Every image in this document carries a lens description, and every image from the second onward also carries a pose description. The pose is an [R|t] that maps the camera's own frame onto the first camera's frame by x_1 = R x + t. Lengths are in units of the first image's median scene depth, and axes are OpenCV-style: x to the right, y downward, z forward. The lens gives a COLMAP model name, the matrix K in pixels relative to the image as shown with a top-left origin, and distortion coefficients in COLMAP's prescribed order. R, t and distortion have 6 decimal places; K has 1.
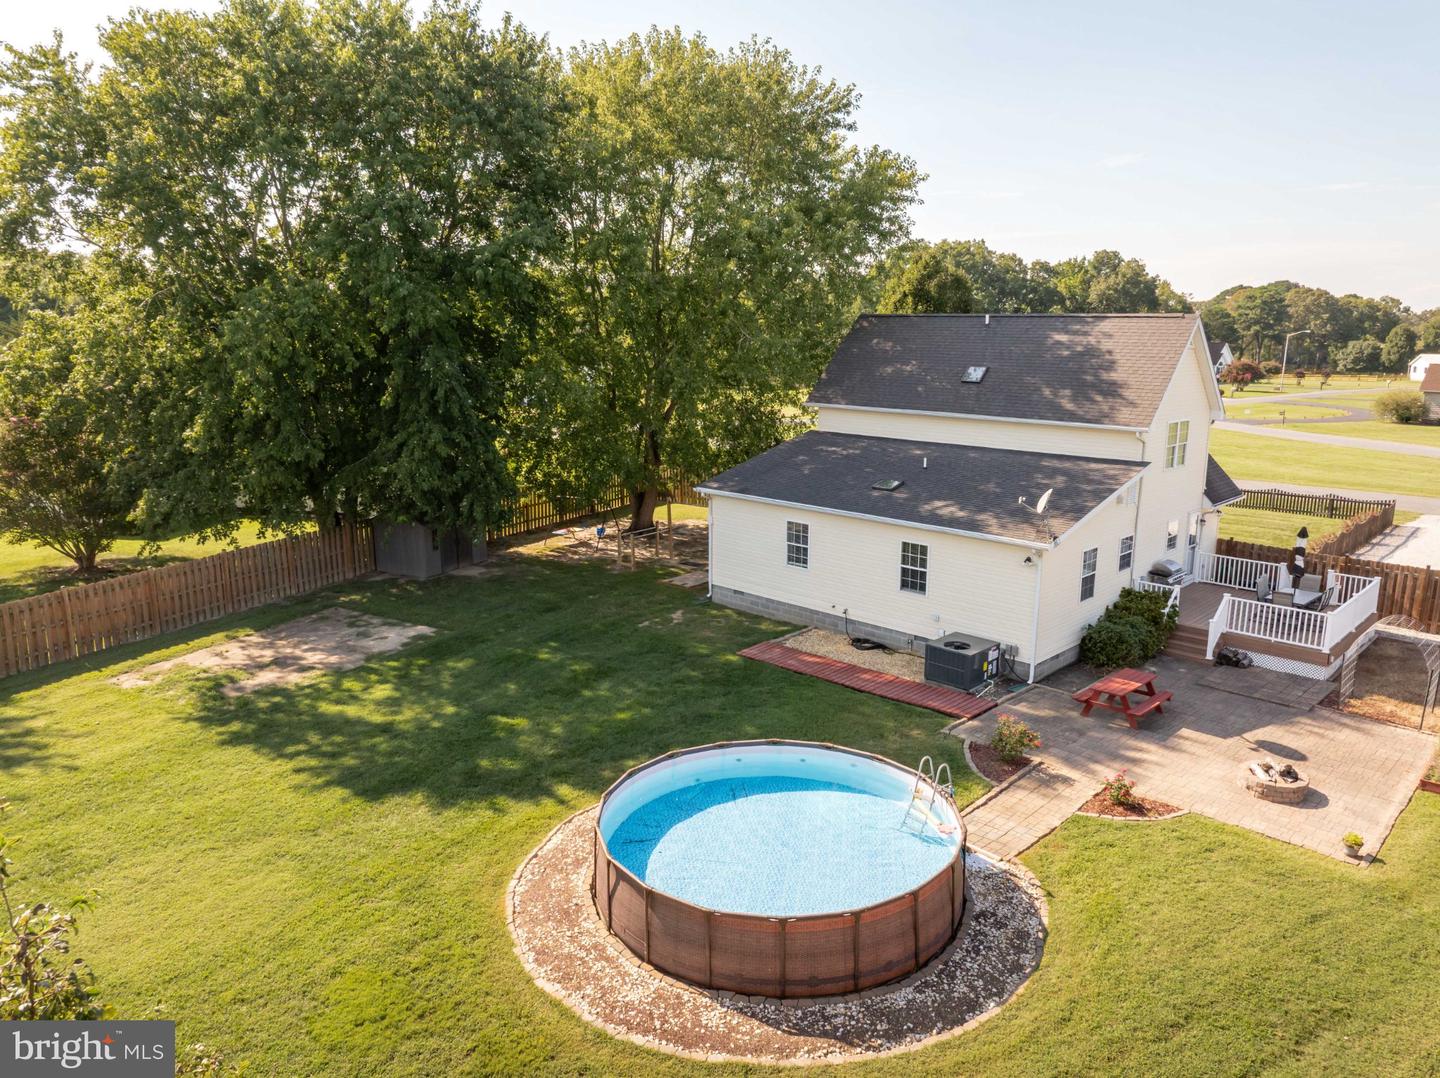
lens RADIAL K [[1015.8, 0, 726.3], [0, 1015.8, 529.7], [0, 0, 1]] dist [-0.041172, 0.002017]
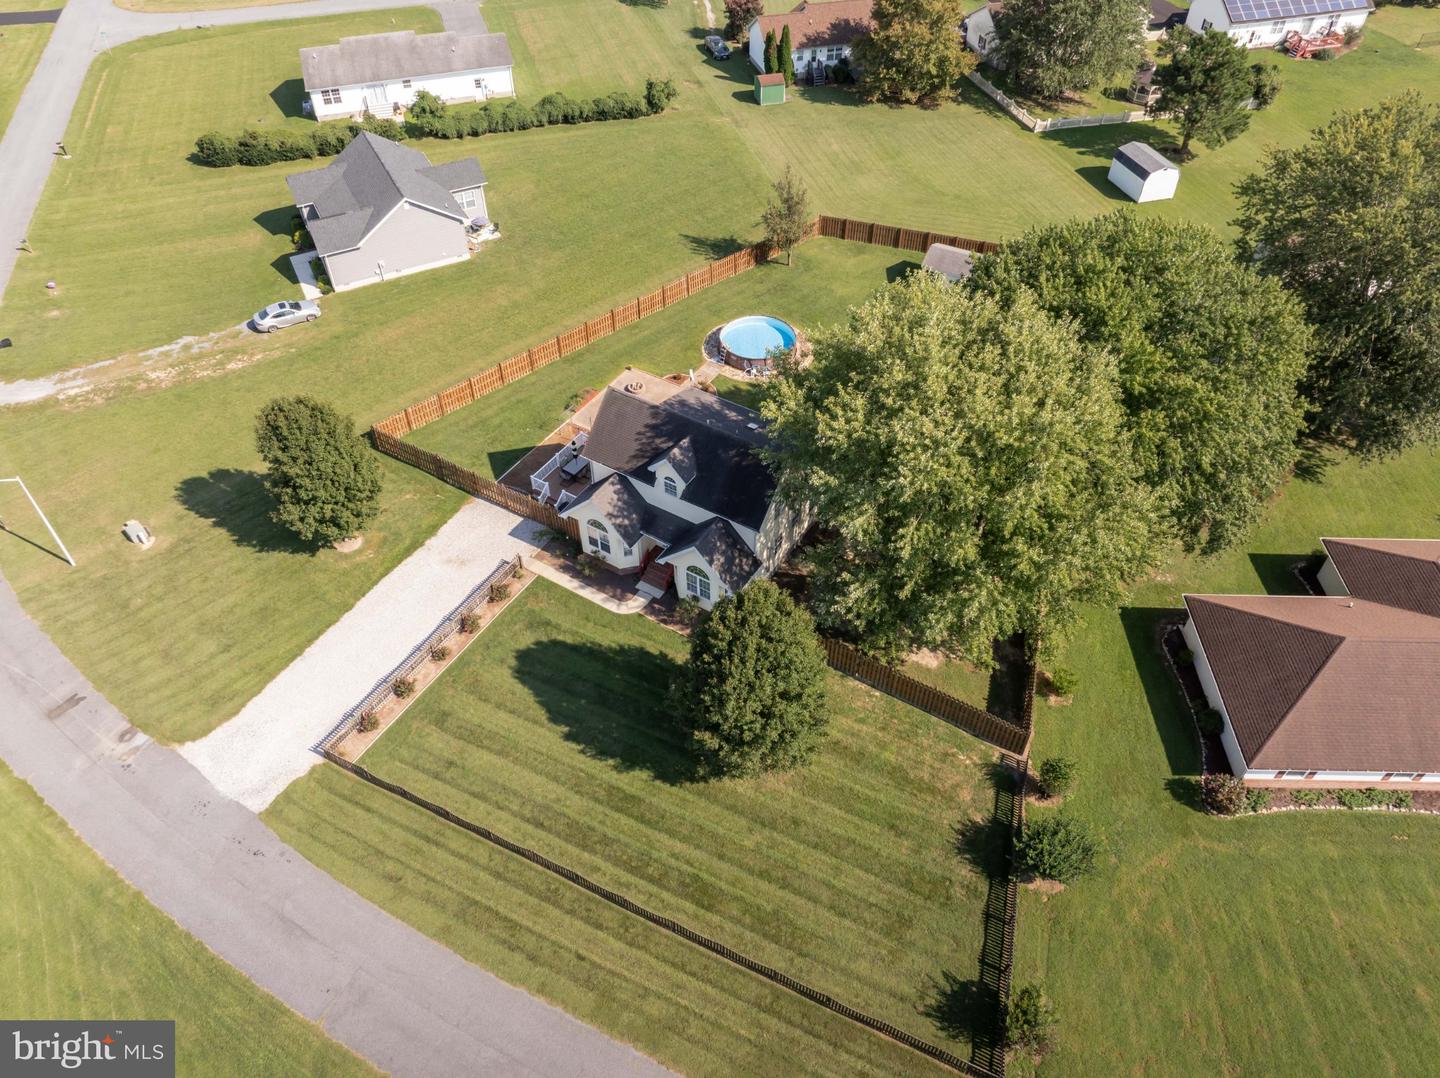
lens RADIAL K [[1012.7, 0, 725.6], [0, 1012.7, 539.2], [0, 0, 1]] dist [-0.036748, 0.001971]
pose [[-0.975077, 0.154989, -0.158754, 0.672823], [-0.048935, 0.547684, 0.835253, -1.935150], [0.216402, 0.822205, -0.526449, 2.607762]]
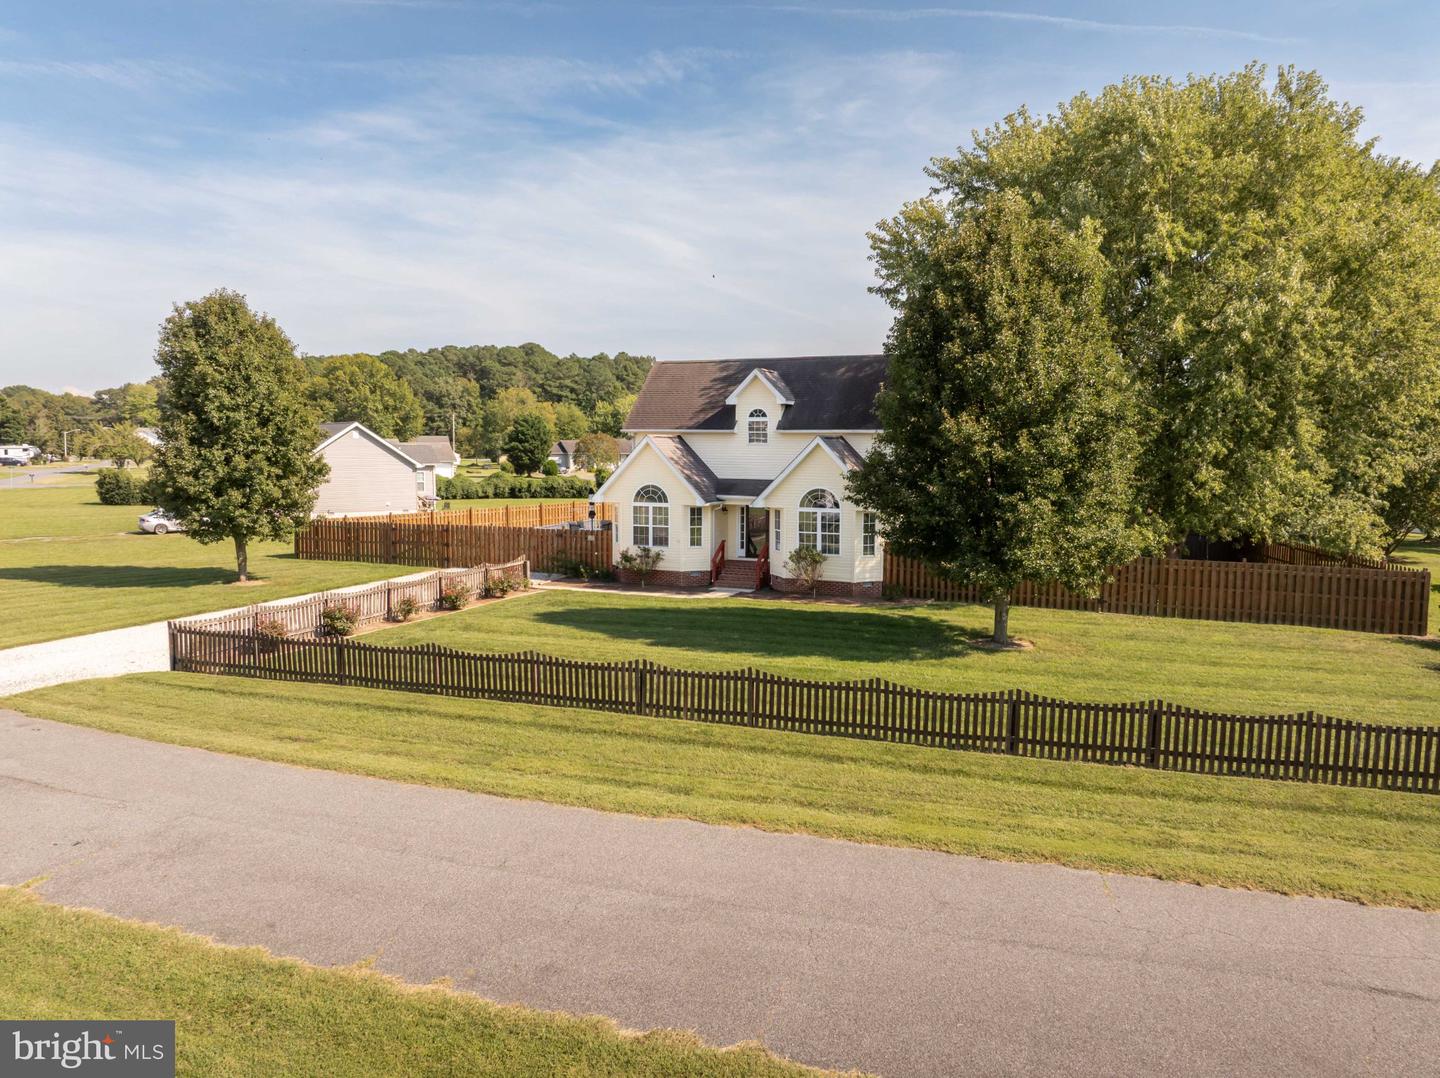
lens RADIAL K [[1012.7, 0, 725.6], [0, 1012.7, 539.2], [0, 0, 1]] dist [-0.036748, 0.001971]
pose [[-0.932698, 0.027442, -0.359613, 1.033564], [-0.079433, 0.956987, 0.279047, -0.437690], [0.351802, 0.288831, -0.890400, 2.754135]]
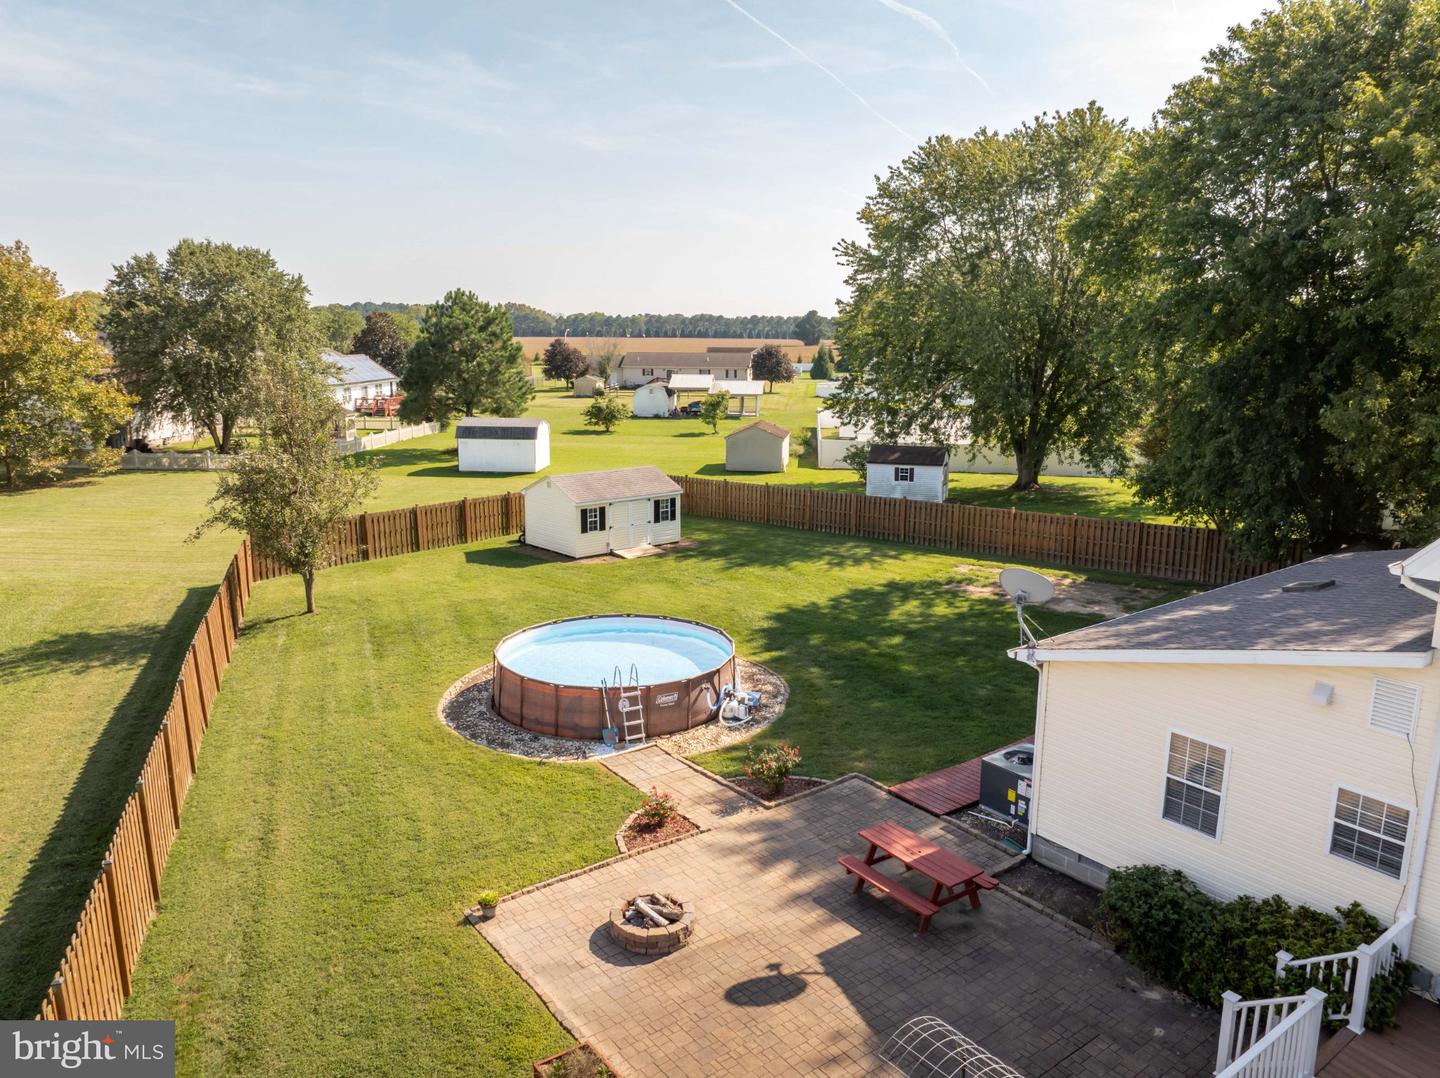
lens RADIAL K [[1012.7, 0, 725.6], [0, 1012.7, 539.2], [0, 0, 1]] dist [-0.036748, 0.001971]
pose [[-0.151704, 0.196895, -0.968617, 0.905187], [-0.204469, 0.952511, 0.225644, -0.155420], [0.967046, 0.232283, -0.104240, 0.786478]]
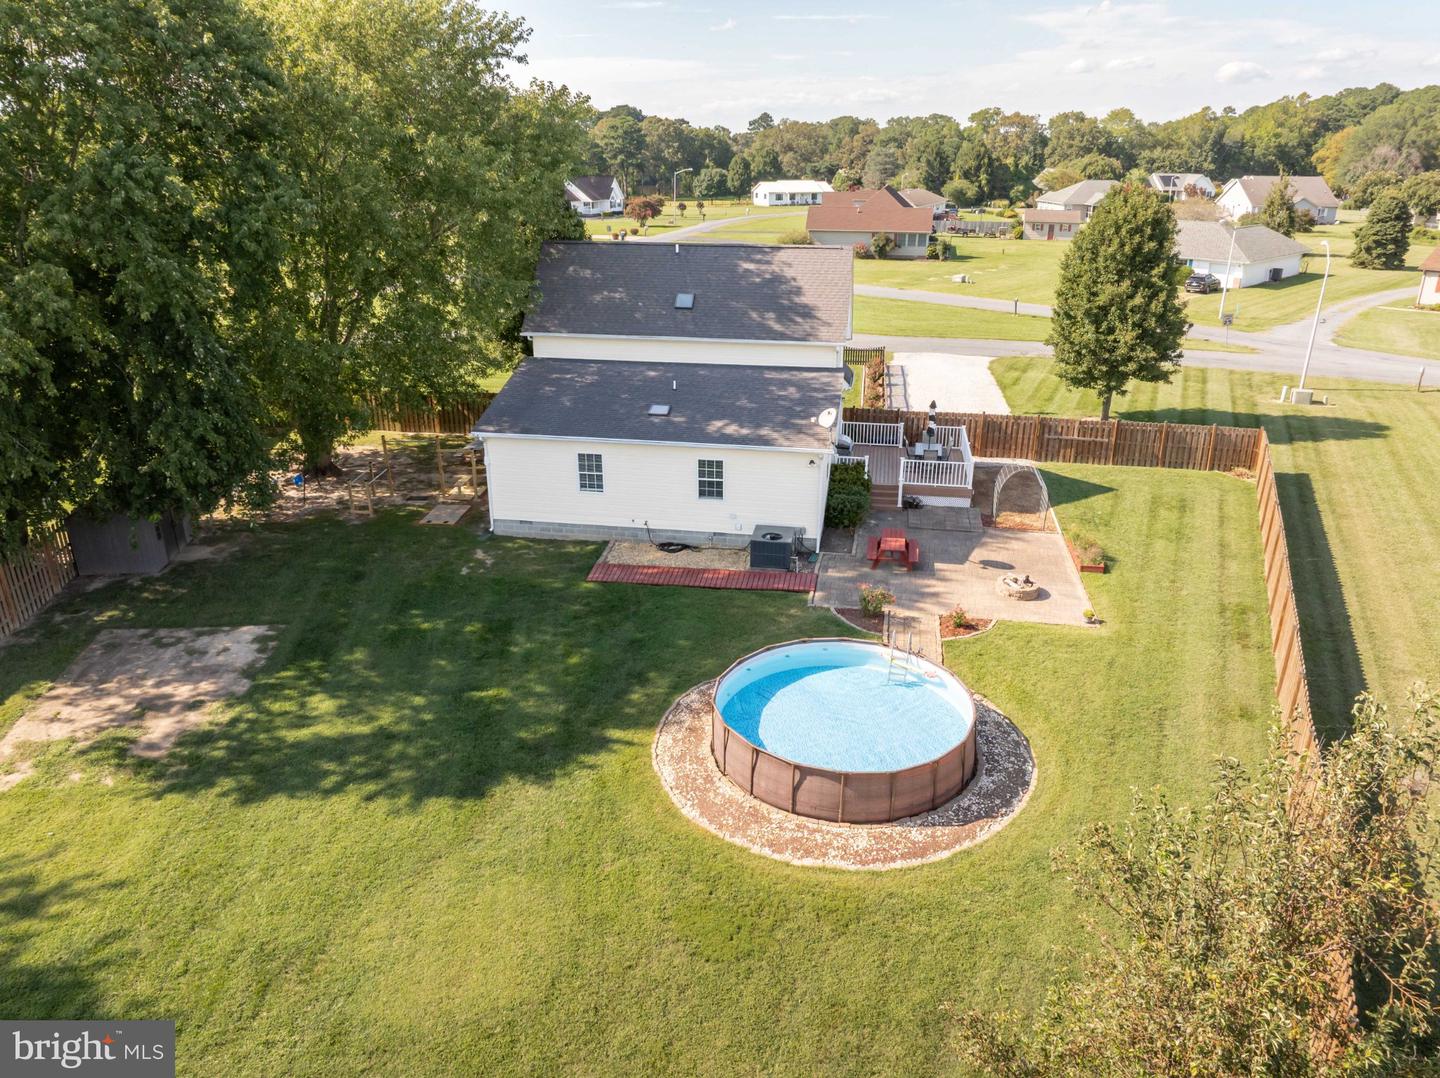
lens RADIAL K [[1015.8, 0, 726.3], [0, 1015.8, 529.7], [0, 0, 1]] dist [-0.041172, 0.002017]
pose [[0.817084, -0.206684, 0.538197, -0.487618], [0.113084, 0.972851, 0.201921, -0.153780], [-0.565320, -0.104125, 0.818274, -0.021310]]
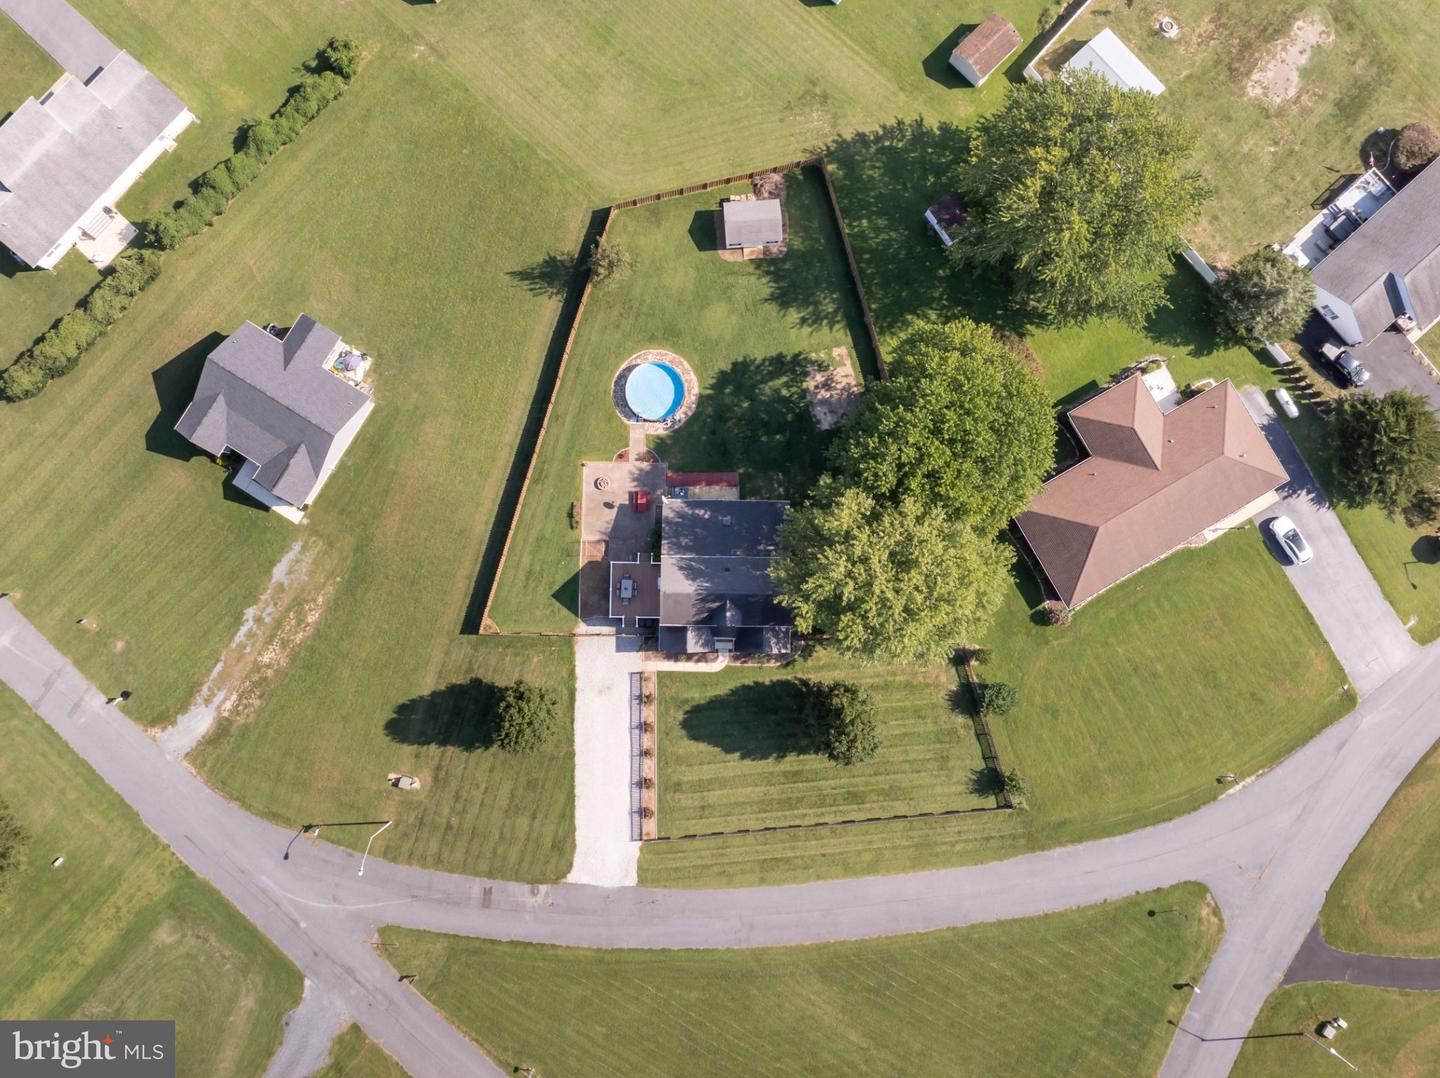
lens RADIAL K [[1012.7, 0, 725.6], [0, 1012.7, 539.2], [0, 0, 1]] dist [-0.036748, 0.001971]
pose [[-0.723771, 0.685827, -0.076129, 0.503656], [-0.152568, -0.051453, 0.986953, -3.583383], [0.672962, 0.725943, 0.141875, 0.658263]]
